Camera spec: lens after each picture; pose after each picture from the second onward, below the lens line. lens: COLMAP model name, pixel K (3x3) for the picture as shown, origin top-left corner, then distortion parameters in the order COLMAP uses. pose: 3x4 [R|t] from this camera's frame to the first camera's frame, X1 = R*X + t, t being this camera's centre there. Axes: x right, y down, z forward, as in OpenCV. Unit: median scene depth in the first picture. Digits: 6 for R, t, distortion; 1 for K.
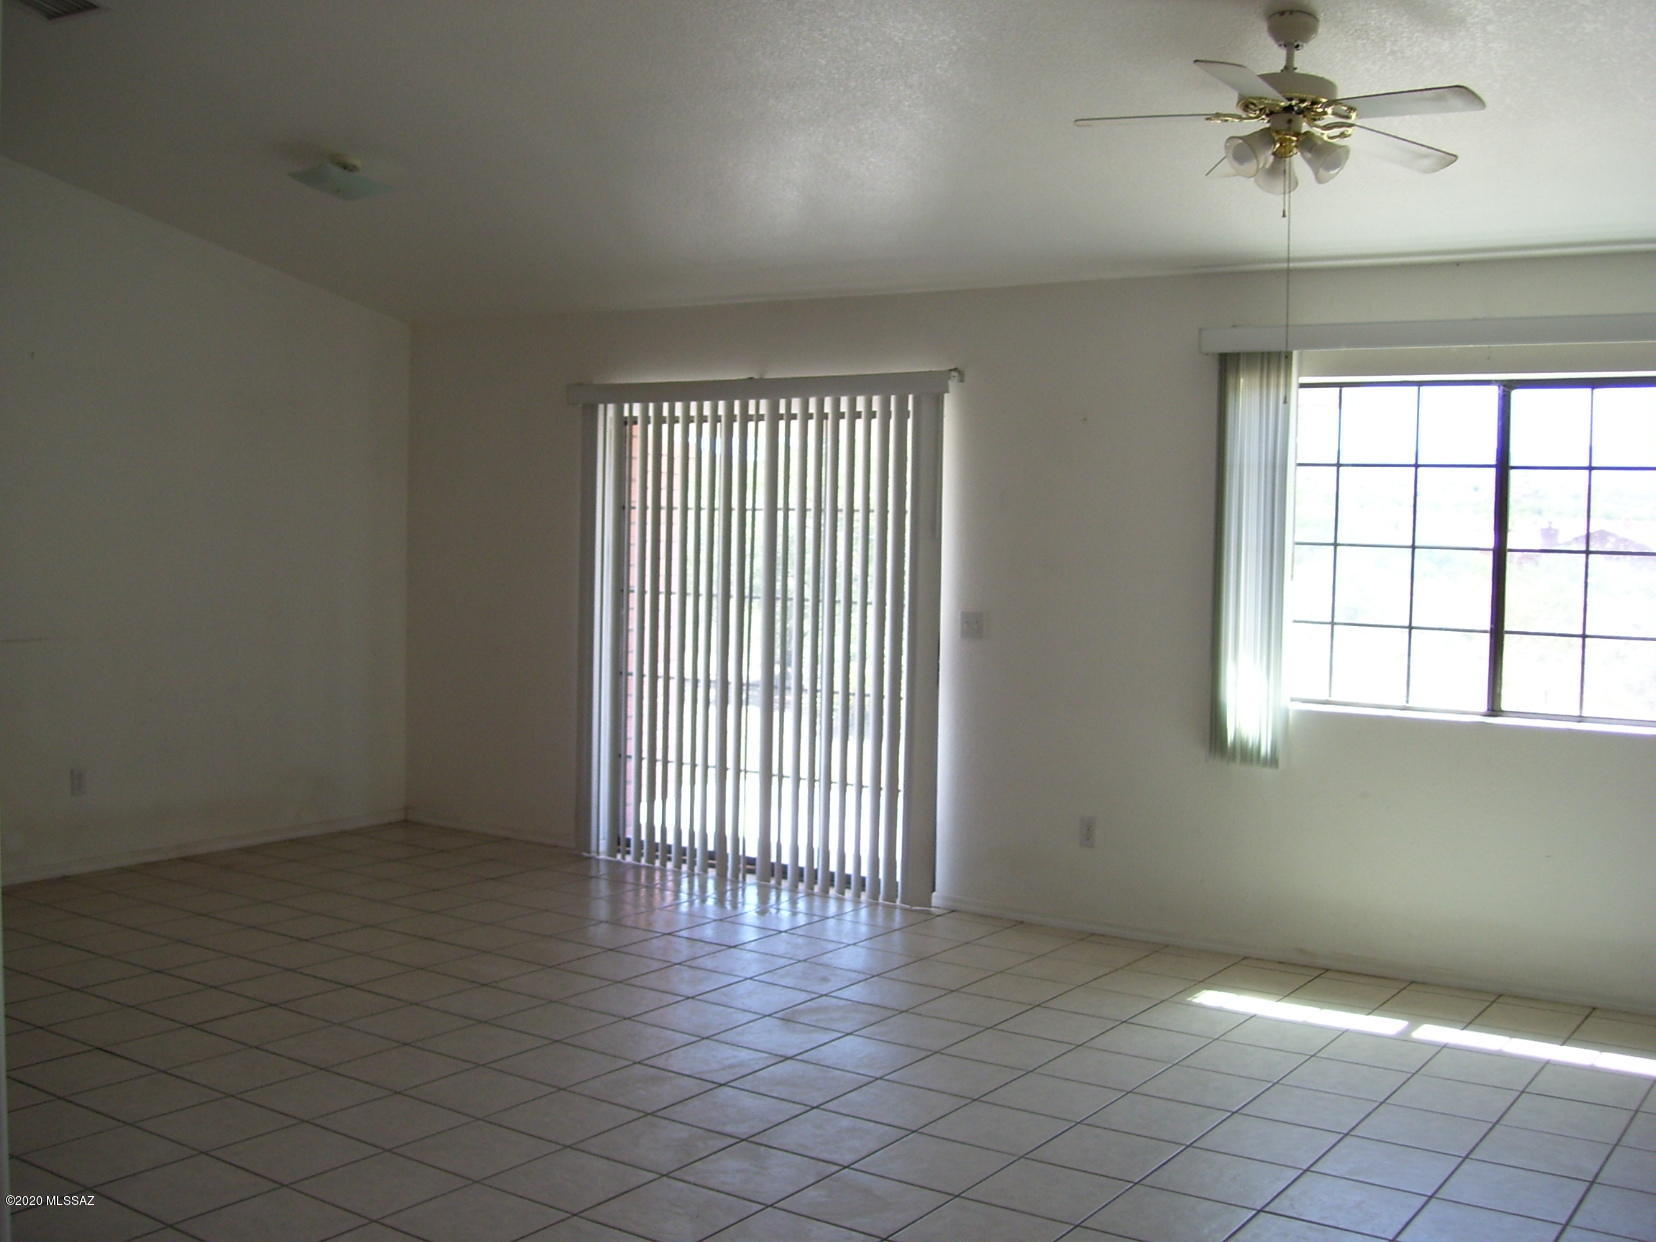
lens RADIAL K [[1766.3, 0, 866.2], [0, 1766.3, 617.3], [0, 0, 1]] dist [-0.182417, 0.126945]
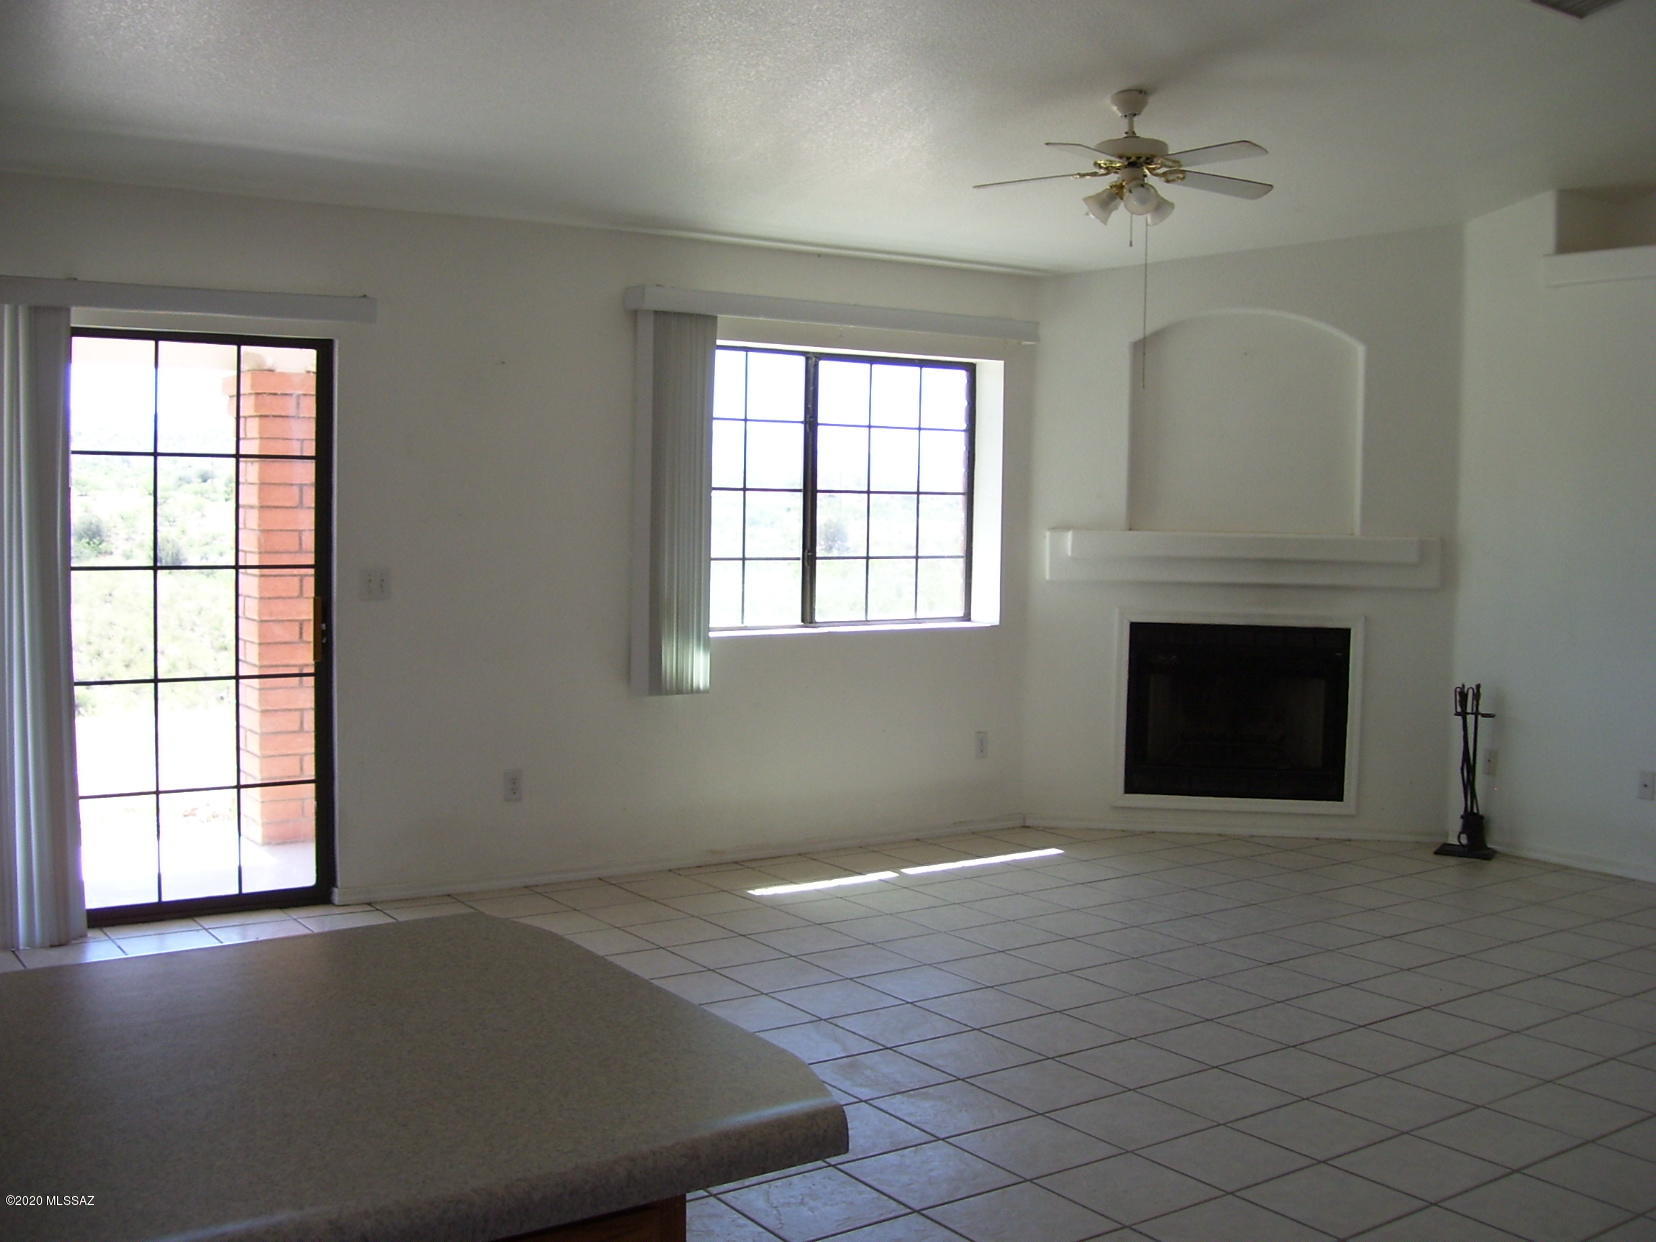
lens RADIAL K [[1766.3, 0, 866.2], [0, 1766.3, 617.3], [0, 0, 1]] dist [-0.182417, 0.126945]
pose [[0.349816, -0.078001, 0.933566, -0.794332], [0.041524, 0.996839, 0.067728, -0.032959], [-0.935898, 0.015073, 0.351949, 0.525587]]
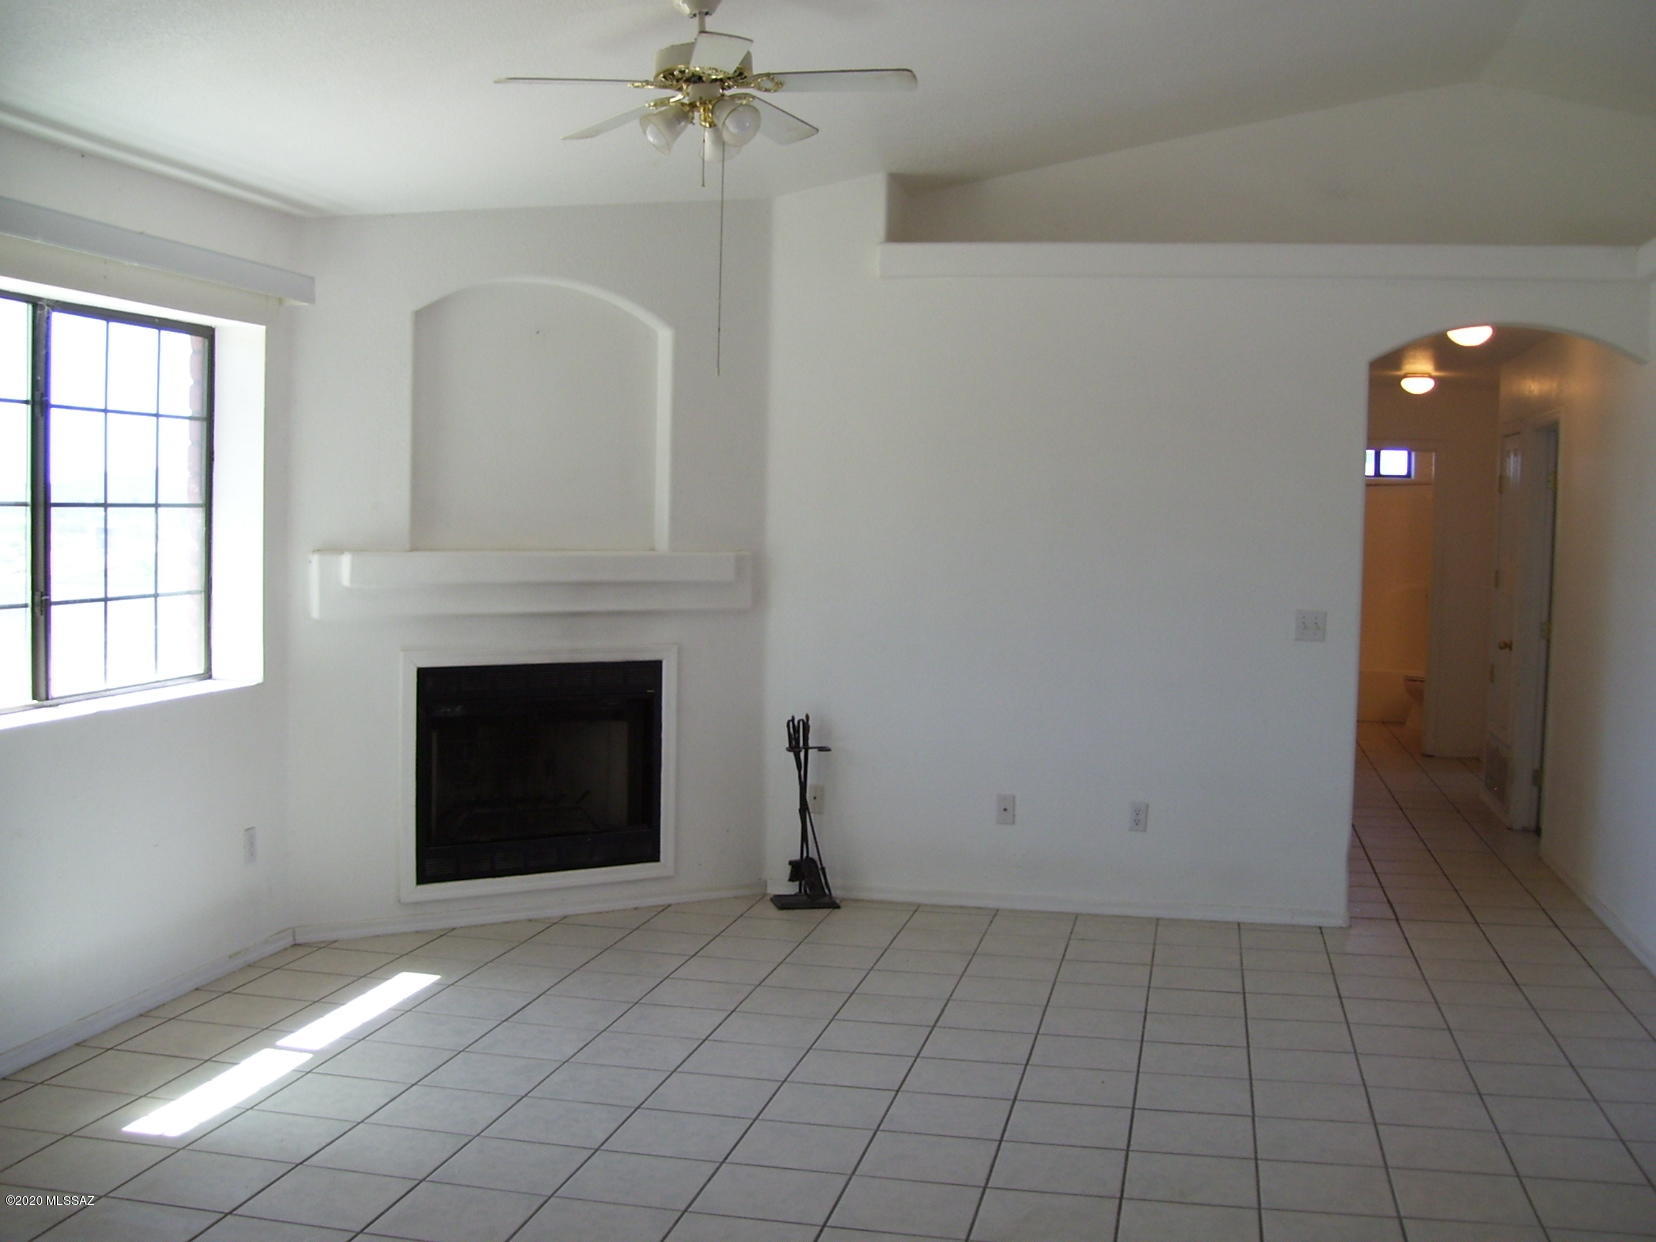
lens RADIAL K [[1766.3, 0, 866.2], [0, 1766.3, 617.3], [0, 0, 1]] dist [-0.182417, 0.126945]
pose [[-0.382417, -0.084343, 0.920132, -0.537604], [0.021604, 0.994737, 0.100160, -0.058616], [-0.923737, 0.058181, -0.378583, 0.948309]]
